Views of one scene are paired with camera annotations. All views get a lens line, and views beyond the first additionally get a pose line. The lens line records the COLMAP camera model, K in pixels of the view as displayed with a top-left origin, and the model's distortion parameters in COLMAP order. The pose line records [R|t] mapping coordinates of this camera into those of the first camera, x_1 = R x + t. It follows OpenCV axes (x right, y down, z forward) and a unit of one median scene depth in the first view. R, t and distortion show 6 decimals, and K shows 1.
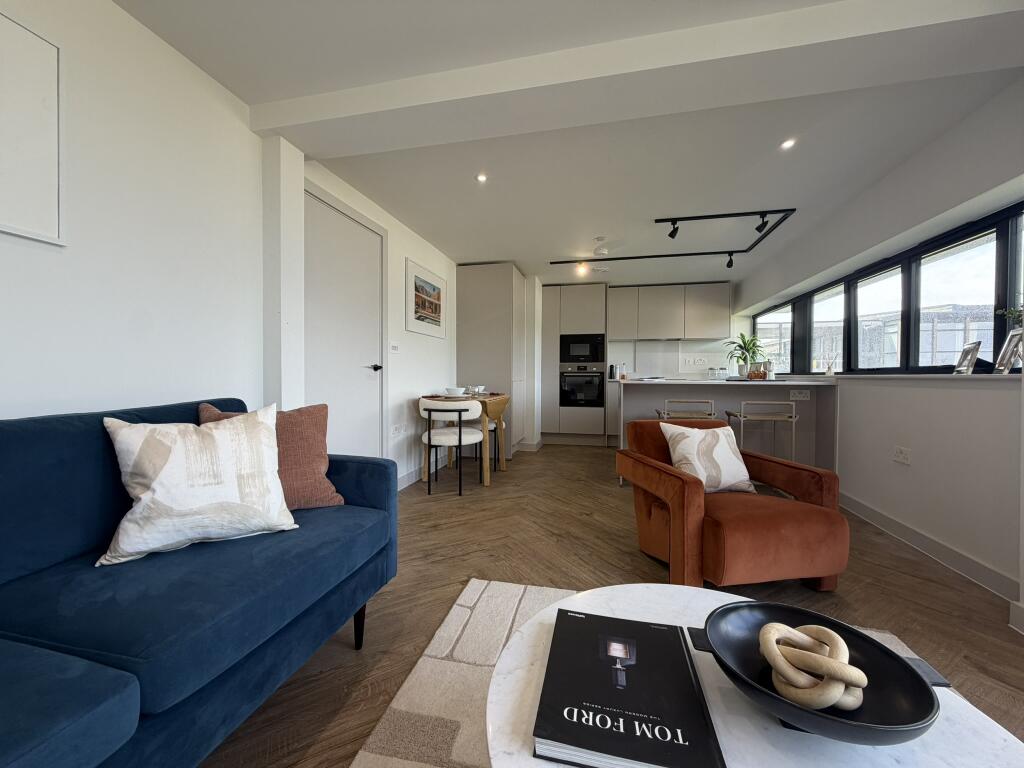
lens RADIAL K [[408.7, 0, 515.2], [0, 408.7, 380.8], [0, 0, 1]] dist [0.015664, 0.000348]
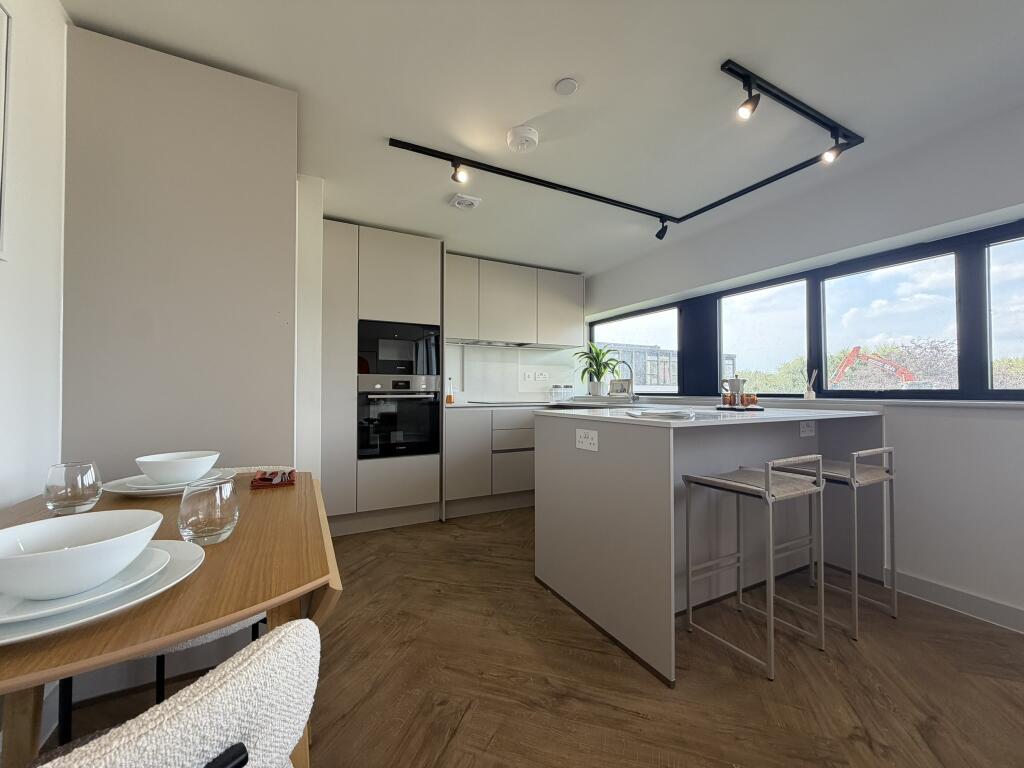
lens RADIAL K [[408.7, 0, 504.0], [0, 408.7, 380.6], [0, 0, 1]] dist [0.015664, 0.000348]
pose [[0.759877, 0.011787, 0.649960, -0.085445], [0.011504, 0.999435, -0.031574, -0.017883], [-0.649965, 0.031469, 0.759312, 0.499591]]
